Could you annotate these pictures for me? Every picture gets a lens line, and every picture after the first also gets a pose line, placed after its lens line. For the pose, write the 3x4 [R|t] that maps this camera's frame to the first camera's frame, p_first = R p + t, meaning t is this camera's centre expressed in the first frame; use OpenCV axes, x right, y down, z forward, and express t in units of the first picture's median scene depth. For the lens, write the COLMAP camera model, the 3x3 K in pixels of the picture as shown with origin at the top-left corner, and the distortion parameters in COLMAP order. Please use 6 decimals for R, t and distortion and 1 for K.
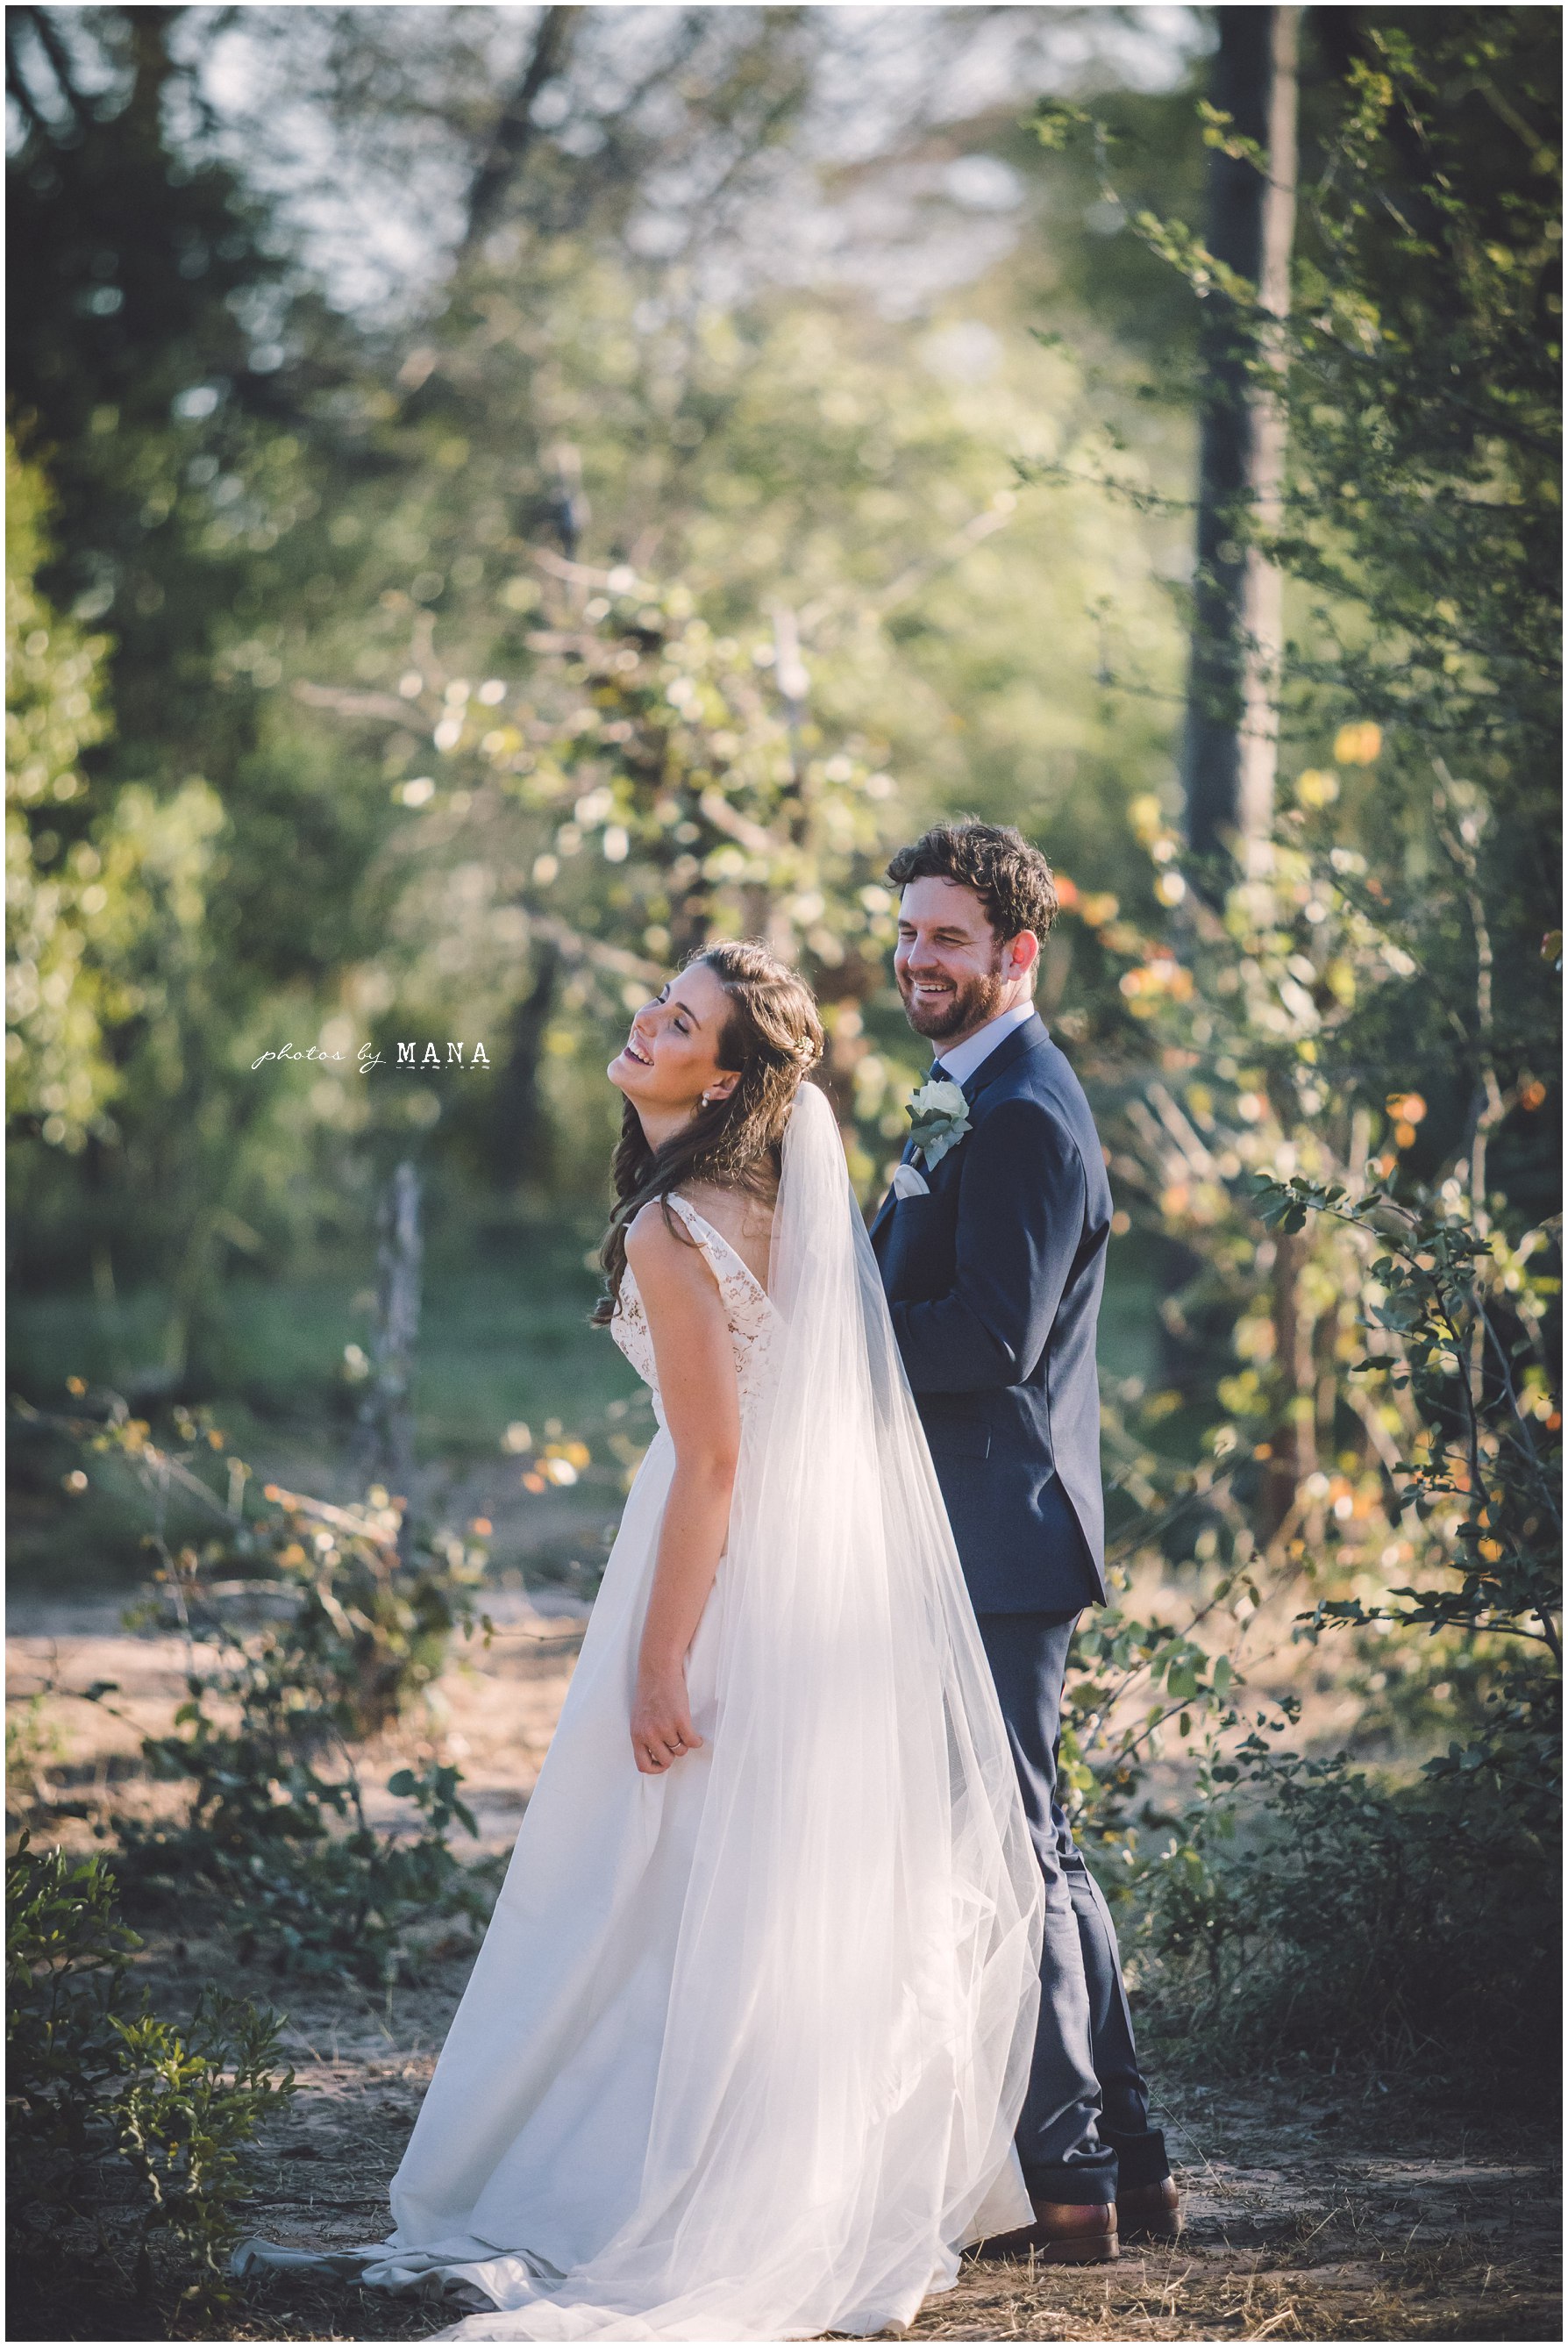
lens RADIAL K [[14682.3, 0, 784.0], [0, 14682.3, 1173.5], [0, 0, 1]] dist [0.136086, -11.358816]
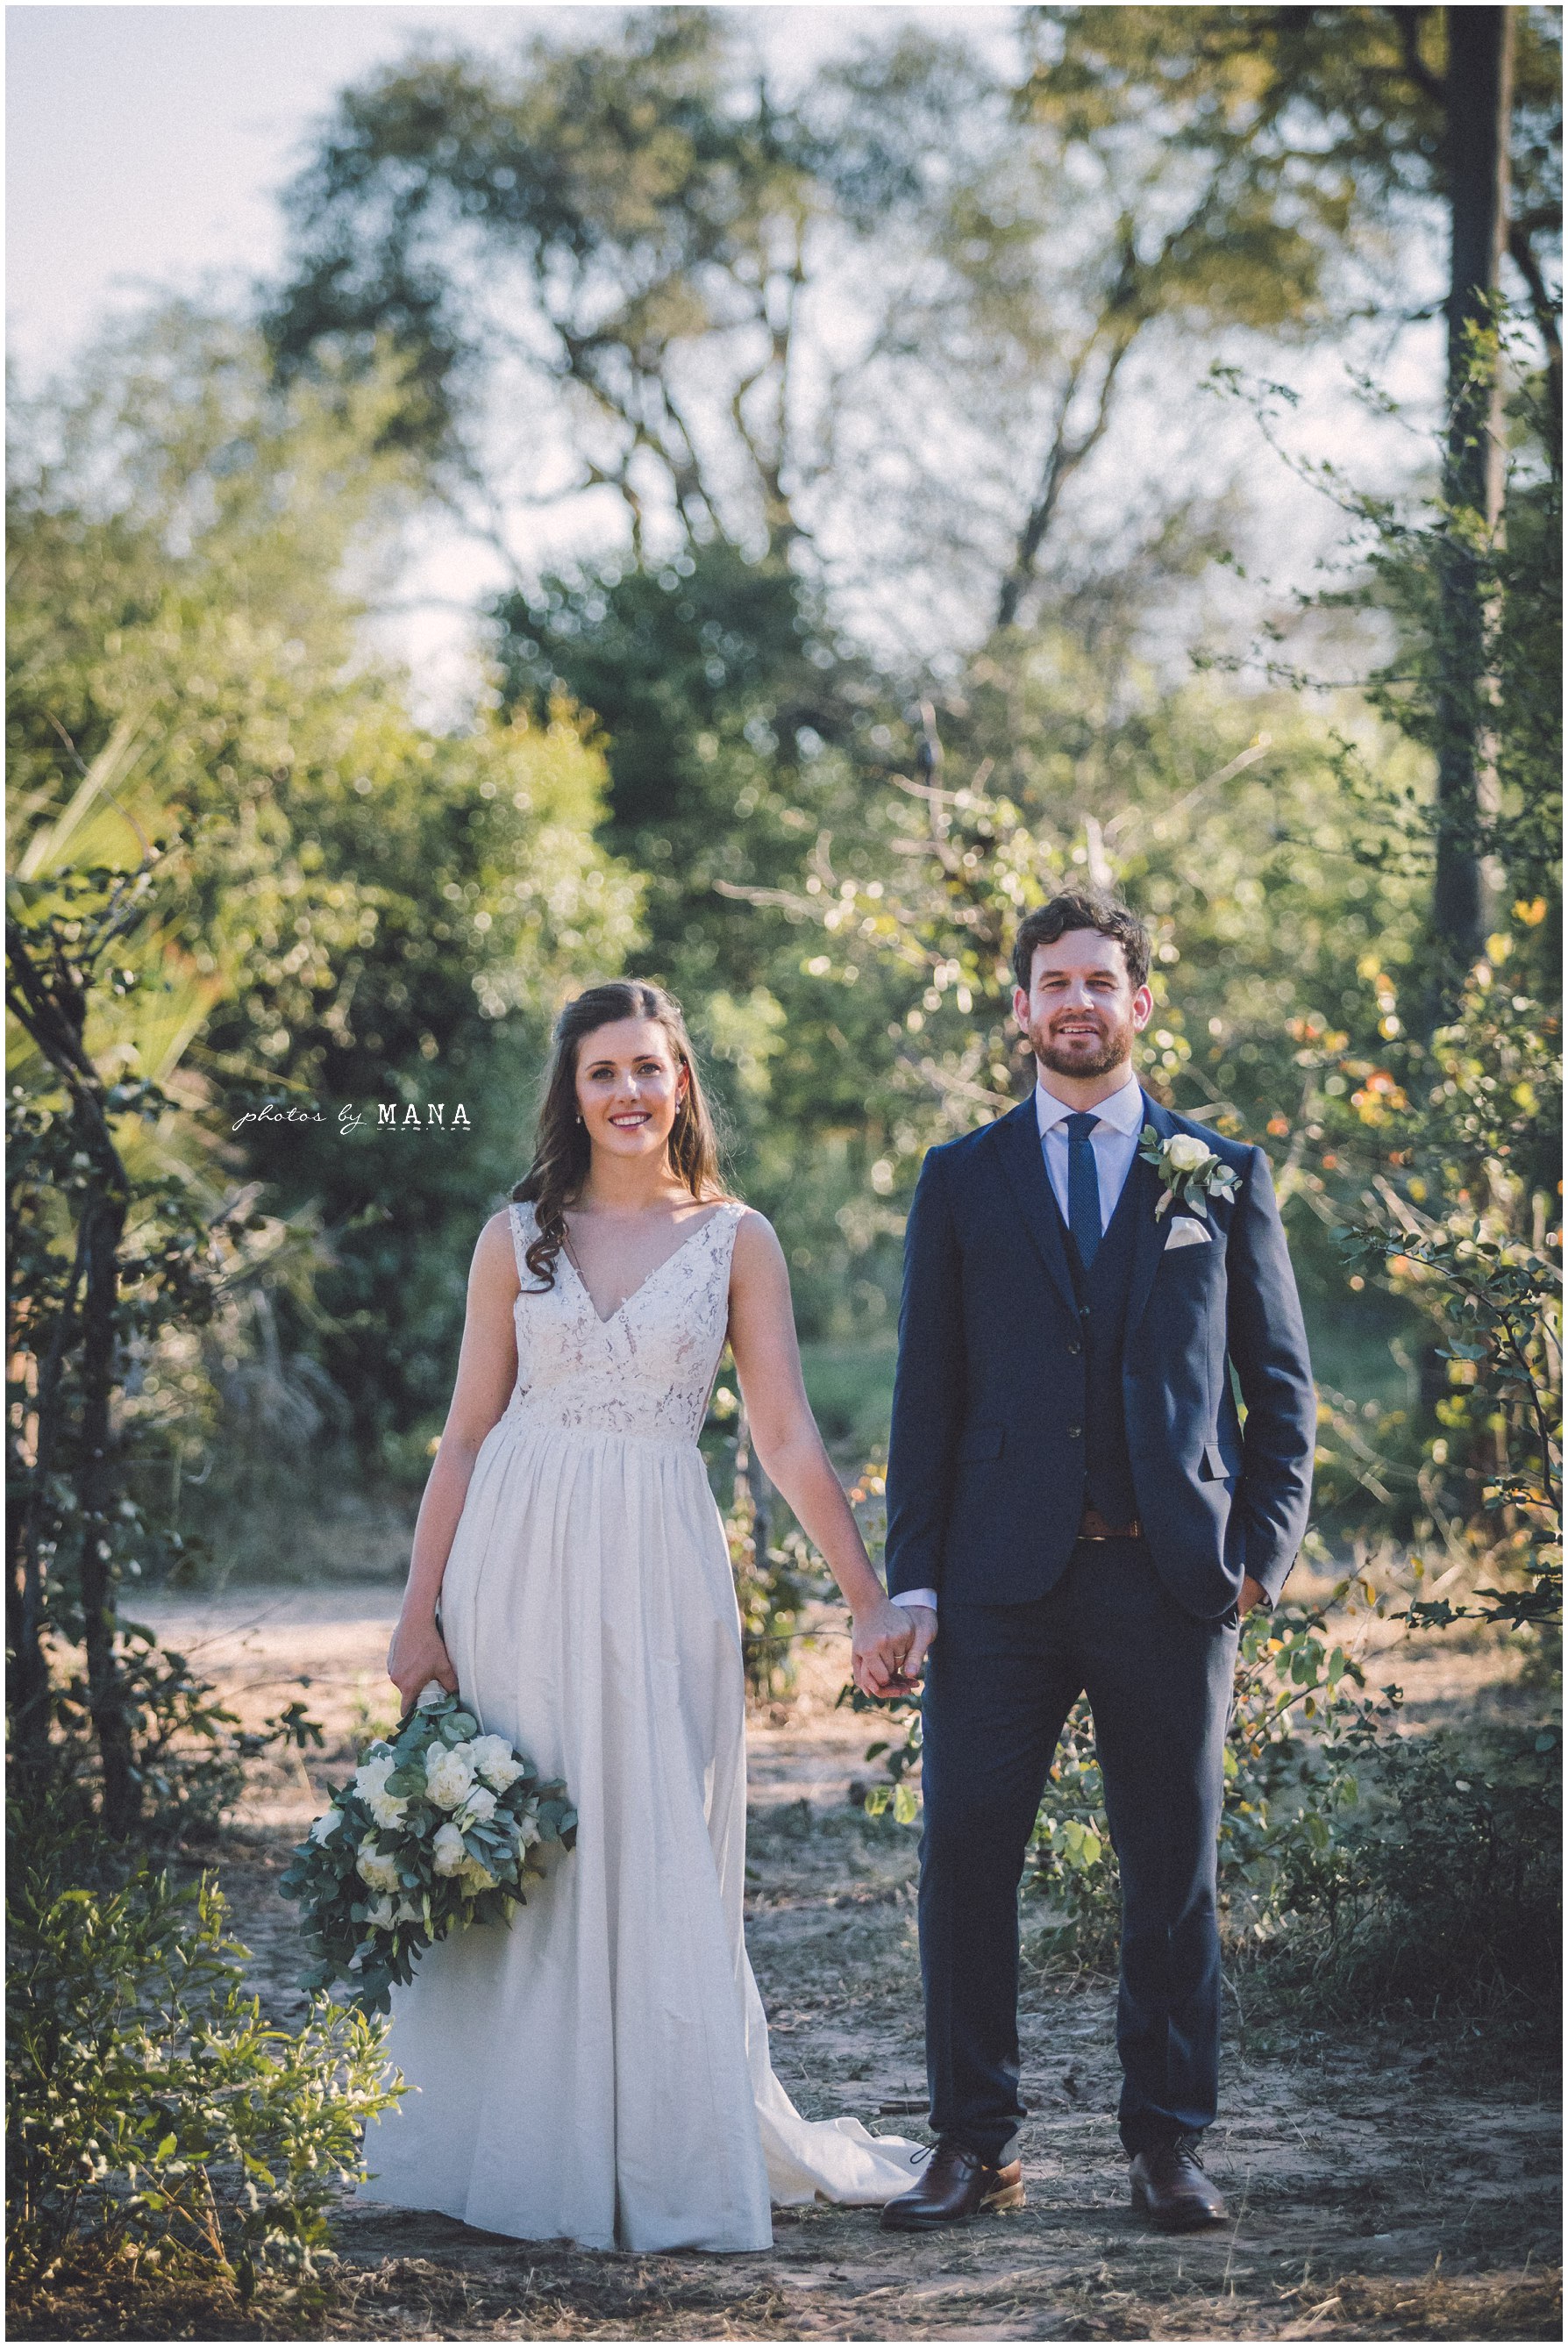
lens RADIAL K [[9268.1, 0, 784.0], [0, 9268.1, 1173.5], [0, 0, 1]] dist [-0.083623, -0.080626]
pose [[0.998393, -0.019588, -0.053178, 0.021461], [0.019024, 0.999757, -0.011100, 0.002498], [0.053383, 0.010070, 0.998523, 0.228781]]
